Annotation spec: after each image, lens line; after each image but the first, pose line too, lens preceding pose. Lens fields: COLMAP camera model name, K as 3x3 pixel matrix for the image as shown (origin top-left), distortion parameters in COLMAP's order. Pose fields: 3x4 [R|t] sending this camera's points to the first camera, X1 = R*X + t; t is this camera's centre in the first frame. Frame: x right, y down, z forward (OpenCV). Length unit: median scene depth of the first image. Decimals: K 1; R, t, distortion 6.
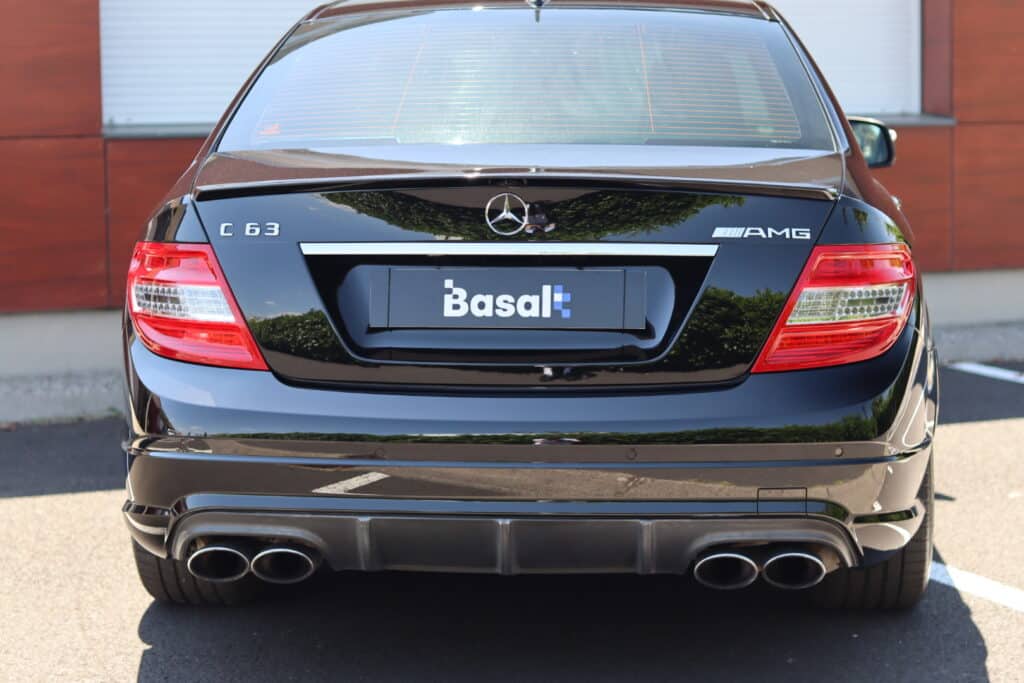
lens RADIAL K [[2400.3, 0, 512.0], [0, 2400.3, 341.5], [0, 0, 1]] dist [-0.030388, 0.514153]
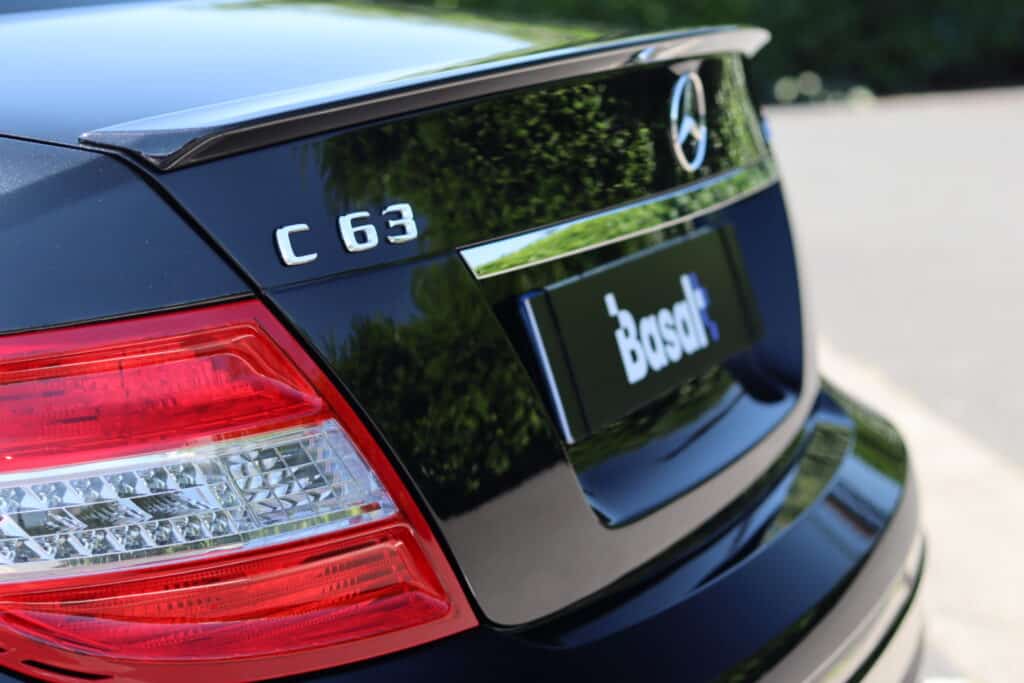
lens RADIAL K [[2400.3, 0, 512.0], [0, 2400.3, 341.5], [0, 0, 1]] dist [-0.030388, 0.514153]
pose [[0.310972, -0.149851, 0.938531, -0.421282], [0.168735, 0.980510, 0.100645, -0.062461], [-0.935321, 0.127065, 0.330196, 0.881764]]
